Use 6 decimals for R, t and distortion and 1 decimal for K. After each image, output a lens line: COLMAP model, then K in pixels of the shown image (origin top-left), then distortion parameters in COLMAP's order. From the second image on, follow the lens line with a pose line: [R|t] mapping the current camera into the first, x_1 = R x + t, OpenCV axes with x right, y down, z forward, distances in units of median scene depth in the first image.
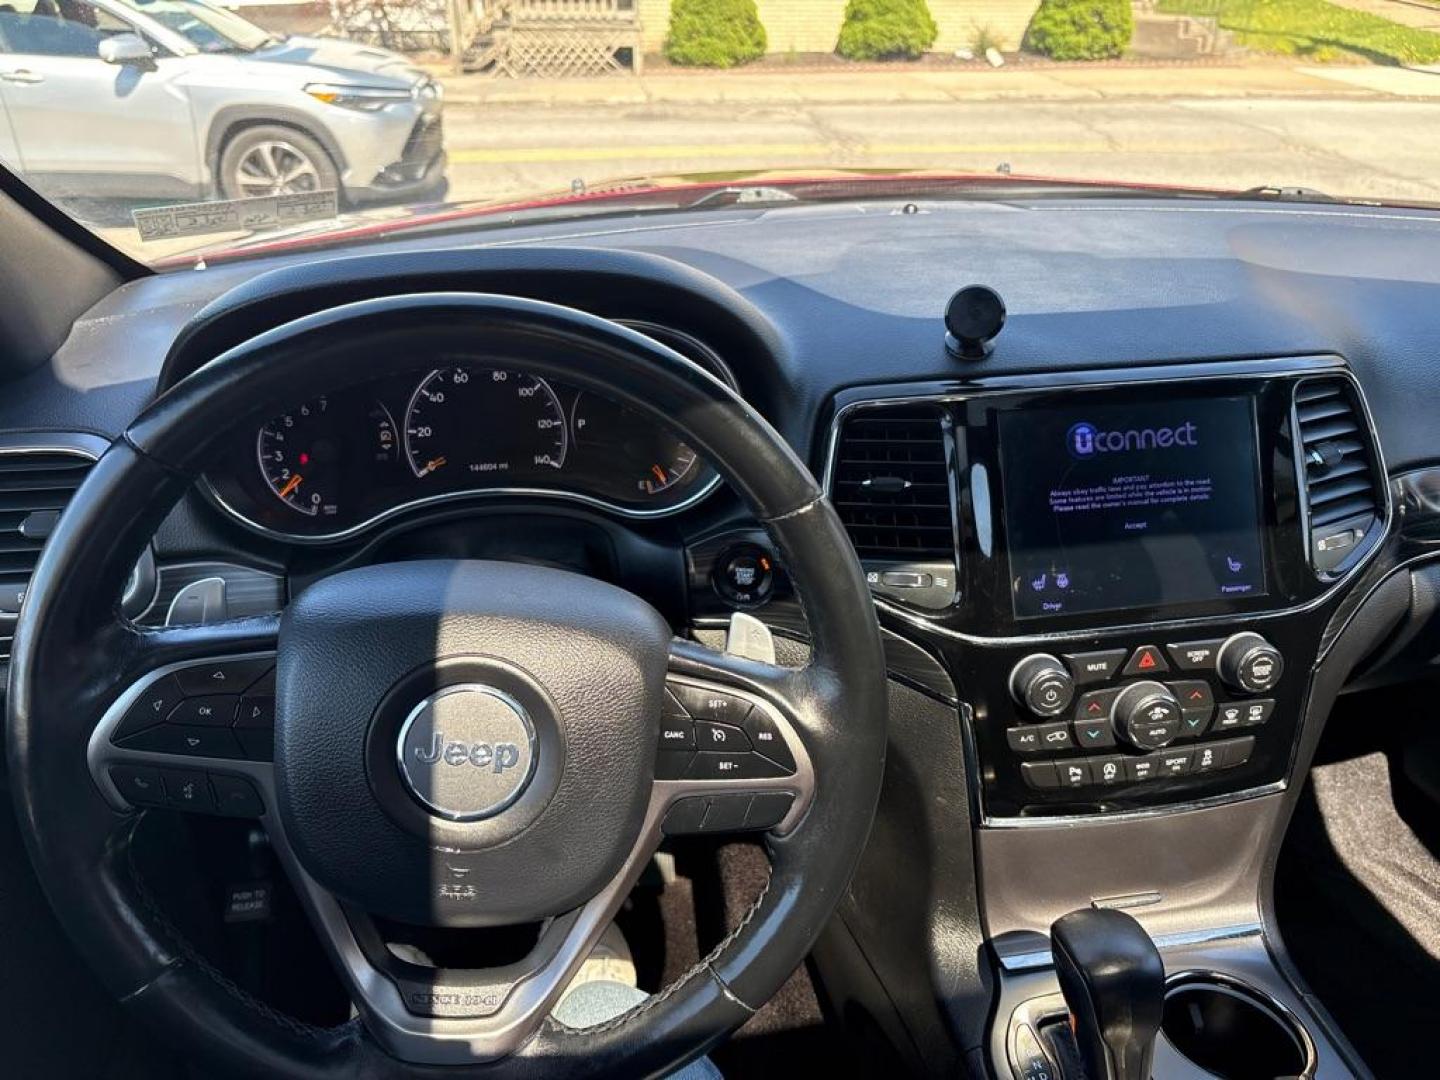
lens RADIAL K [[1139.3, 0, 720.0], [0, 1139.3, 540.0], [0, 0, 1]] dist [0.012843, 0.042454]
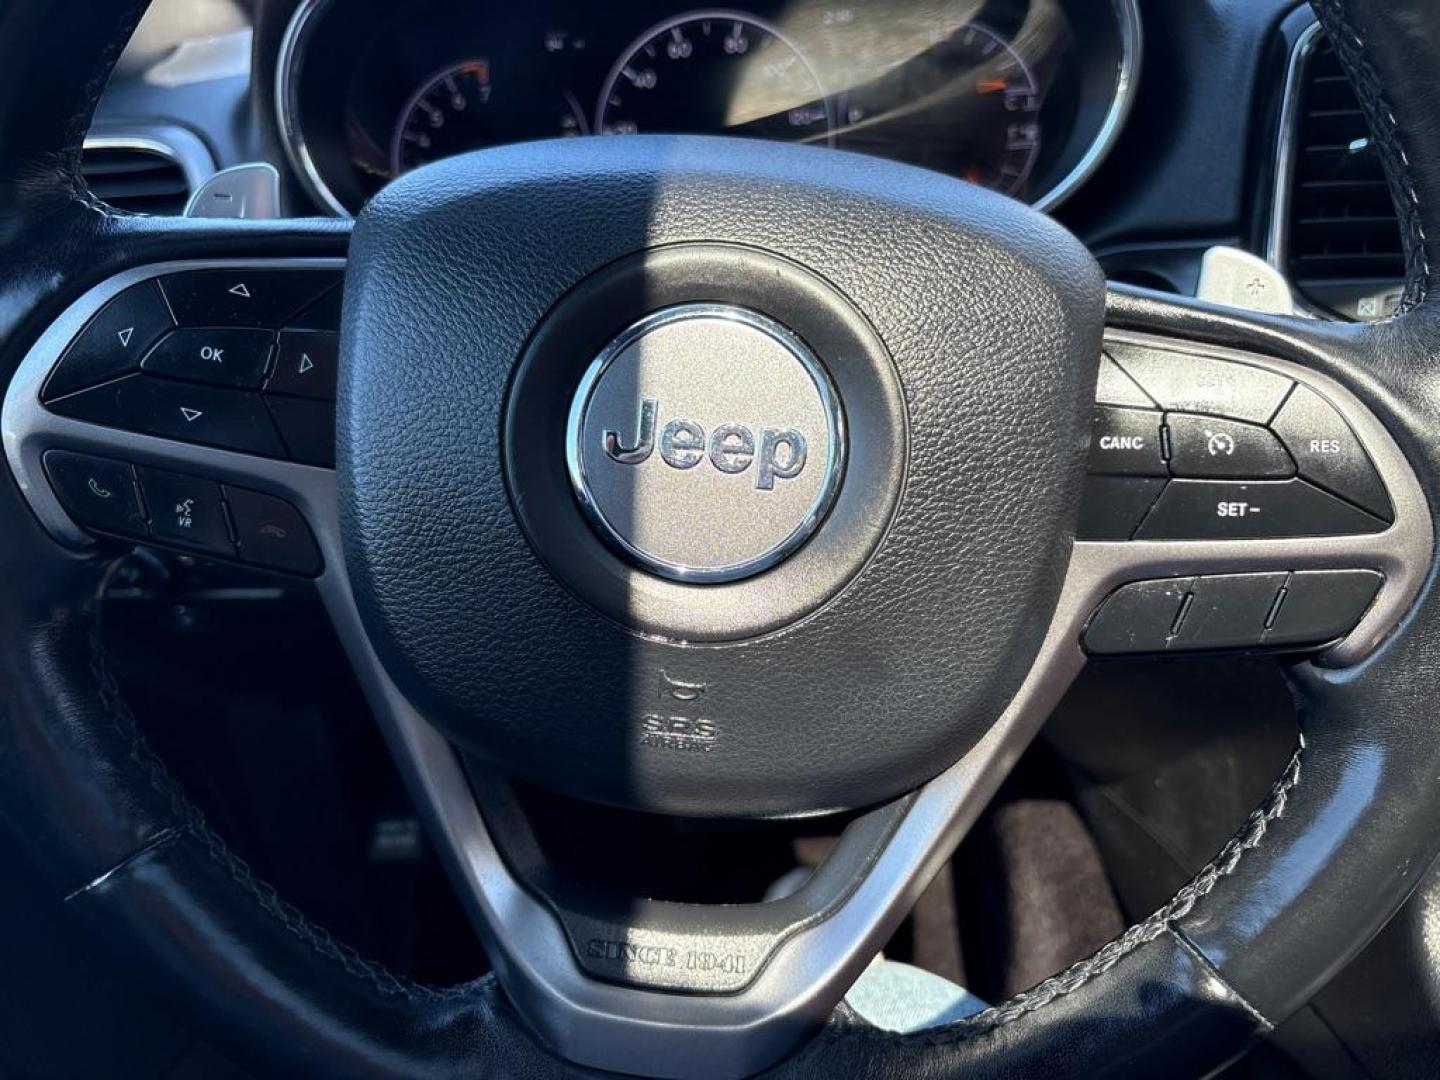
lens RADIAL K [[1108.6, 0, 723.3], [0, 1108.6, 547.7], [0, 0, 1]] dist [0.008232, -0.006205]
pose [[0.987114, 0.015432, -0.159271, -0.113272], [-0.017785, 0.999753, -0.013360, 0.194920], [0.159026, 0.016021, 0.987144, 0.440267]]
